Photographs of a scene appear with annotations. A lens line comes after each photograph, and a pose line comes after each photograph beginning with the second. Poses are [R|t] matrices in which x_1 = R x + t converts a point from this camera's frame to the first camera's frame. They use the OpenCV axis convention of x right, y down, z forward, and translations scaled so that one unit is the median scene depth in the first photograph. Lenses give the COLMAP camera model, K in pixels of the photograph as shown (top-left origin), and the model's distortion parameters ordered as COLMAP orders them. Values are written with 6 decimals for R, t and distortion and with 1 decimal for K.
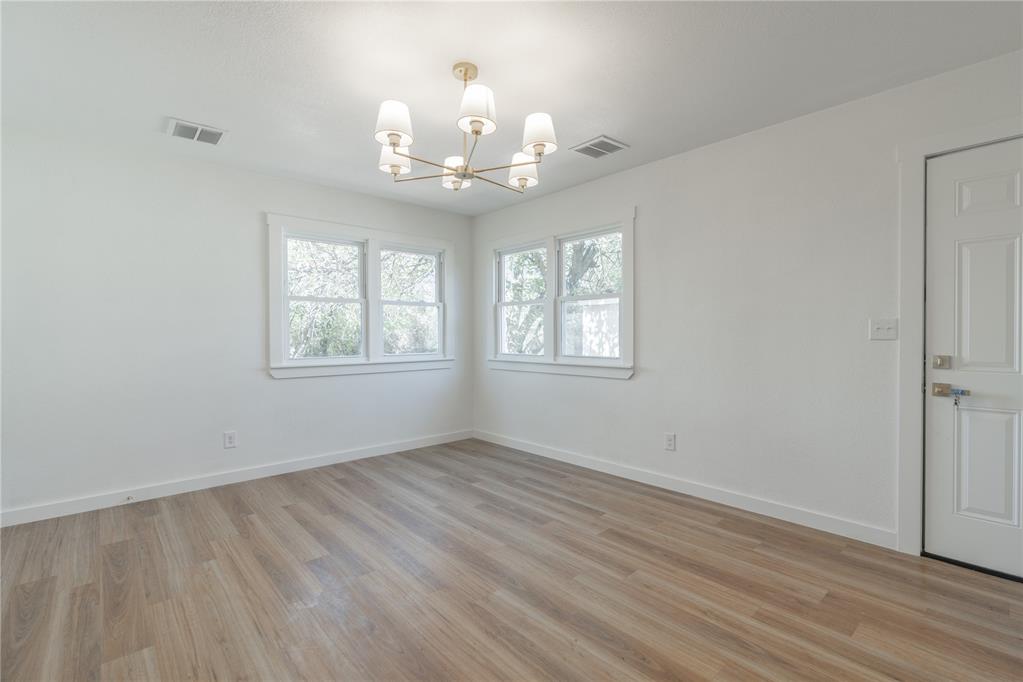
lens RADIAL K [[467.8, 0, 514.3], [0, 467.8, 333.0], [0, 0, 1]] dist [-0.000879, 0.000820]
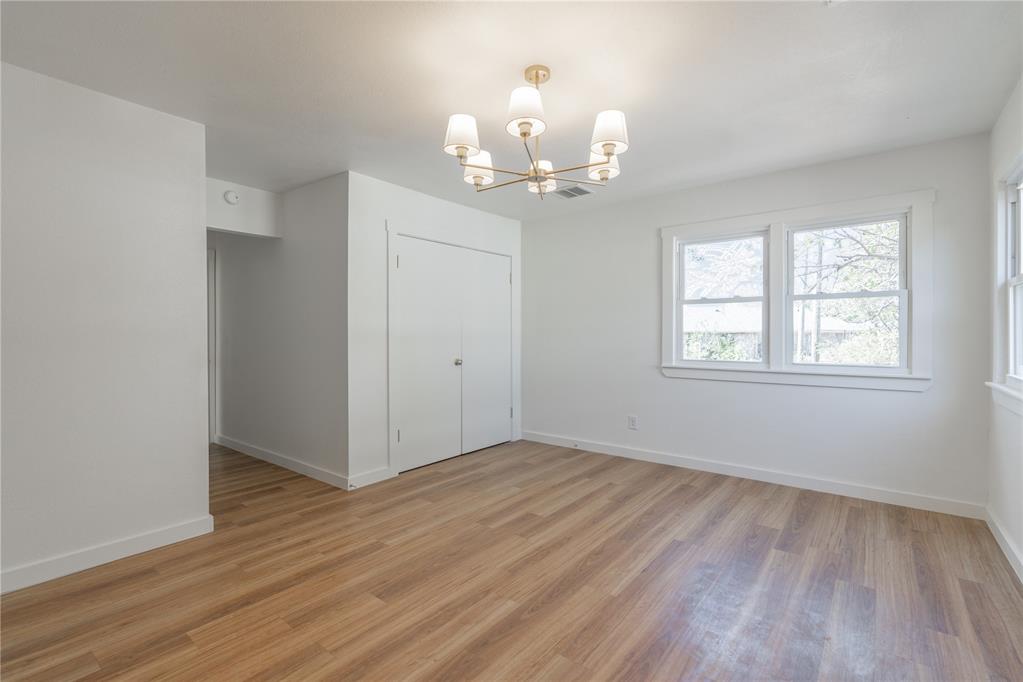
lens RADIAL K [[462.8, 0, 511.7], [0, 462.8, 331.0], [0, 0, 1]] dist [-0.003027, 0.000257]
pose [[0.160885, -0.004754, -0.986962, 0.672084], [-0.001355, 0.999986, -0.005037, -0.005694], [0.986972, 0.002148, 0.160876, 0.615579]]
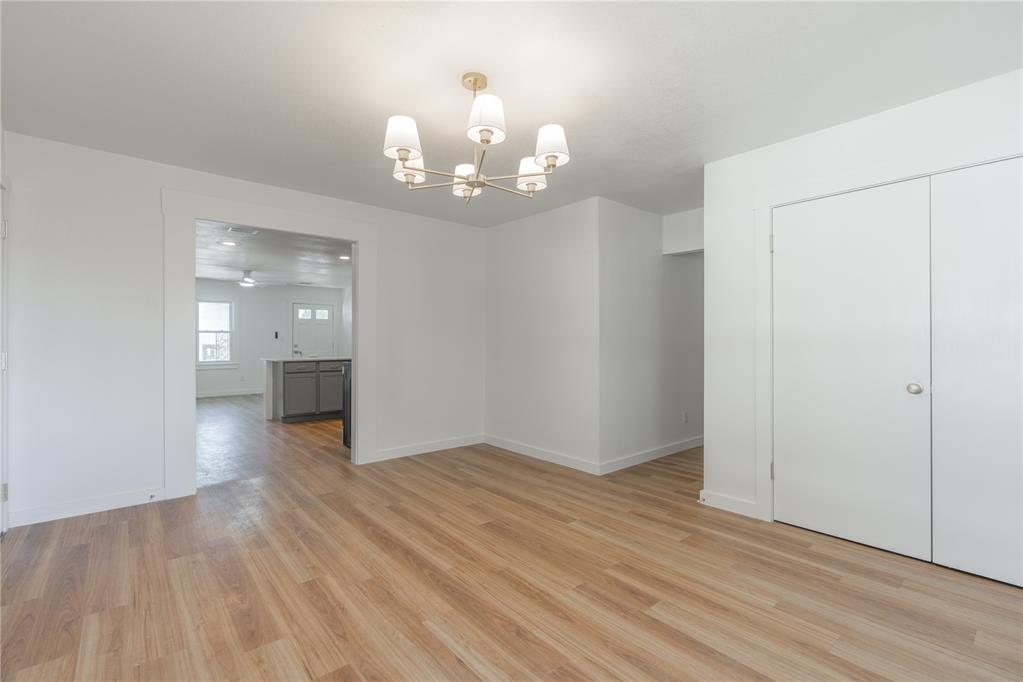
lens RADIAL K [[462.8, 0, 511.7], [0, 462.8, 331.0], [0, 0, 1]] dist [-0.003027, 0.000257]
pose [[-0.999360, 0.004107, 0.035545, -0.168694], [0.003401, 0.999796, -0.019910, 0.002022], [-0.035619, -0.019776, -0.999170, 1.555611]]
